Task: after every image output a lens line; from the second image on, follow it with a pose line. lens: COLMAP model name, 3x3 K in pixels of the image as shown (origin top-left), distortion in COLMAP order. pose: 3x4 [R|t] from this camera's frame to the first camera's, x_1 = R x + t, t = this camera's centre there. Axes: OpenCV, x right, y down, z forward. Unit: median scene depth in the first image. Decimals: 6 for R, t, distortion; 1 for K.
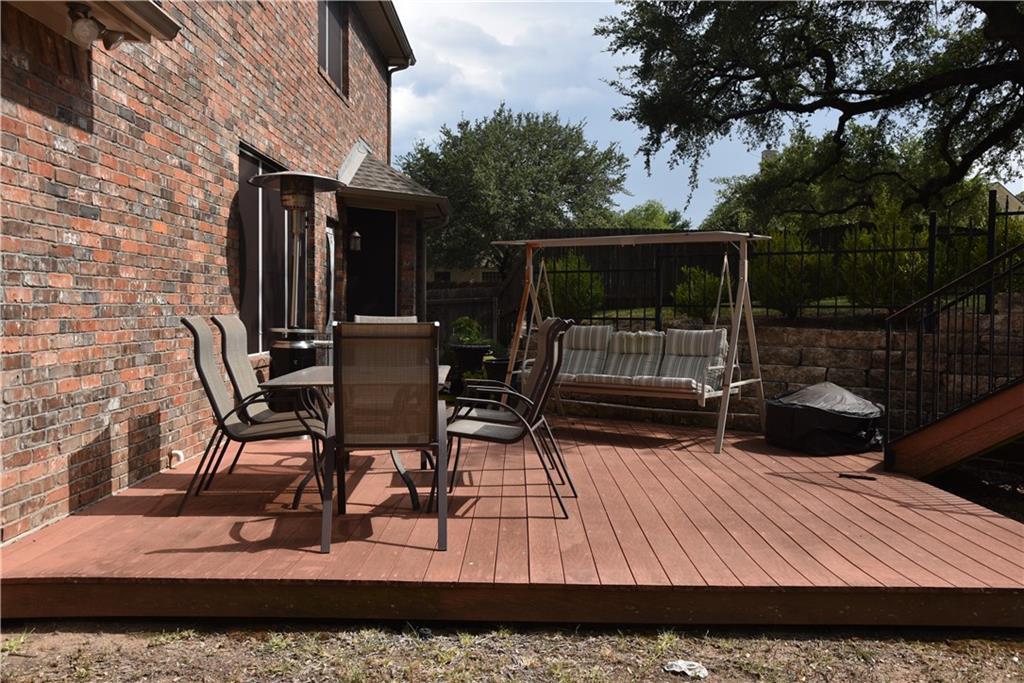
lens RADIAL K [[876.2, 0, 512.0], [0, 876.2, 341.5], [0, 0, 1]] dist [0.006978, 0.011352]
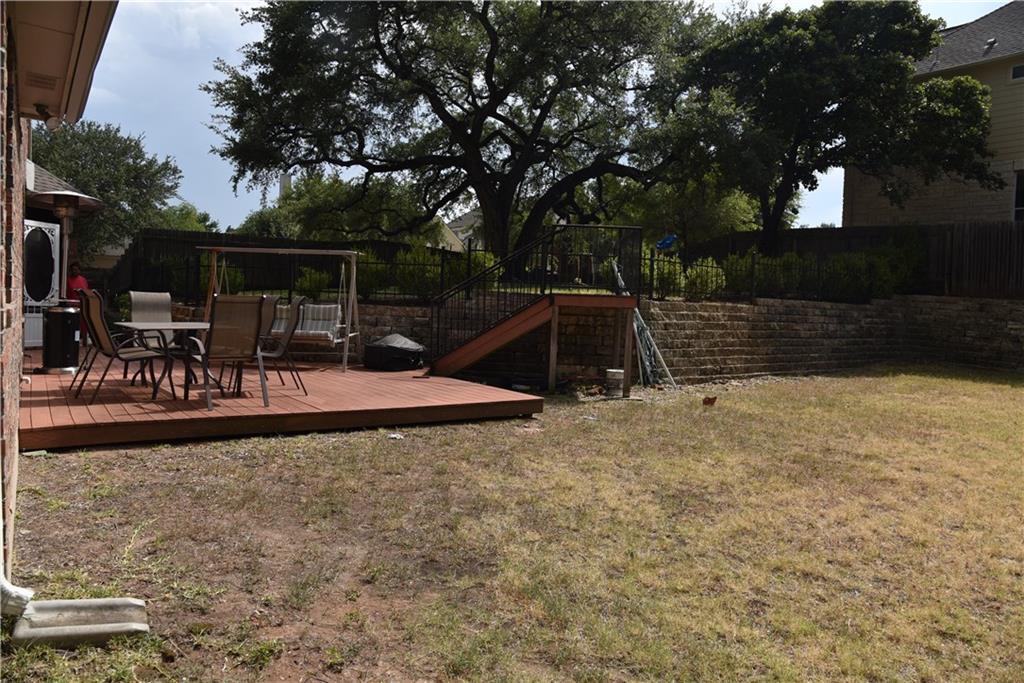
lens RADIAL K [[699.2, 0, 515.9], [0, 699.2, 345.6], [0, 0, 1]] dist [-0.118463, 0.067273]
pose [[0.808680, -0.012021, 0.588125, -0.132319], [-0.008567, 0.999444, 0.032208, 0.009012], [-0.588186, -0.031084, 0.808128, -0.152997]]
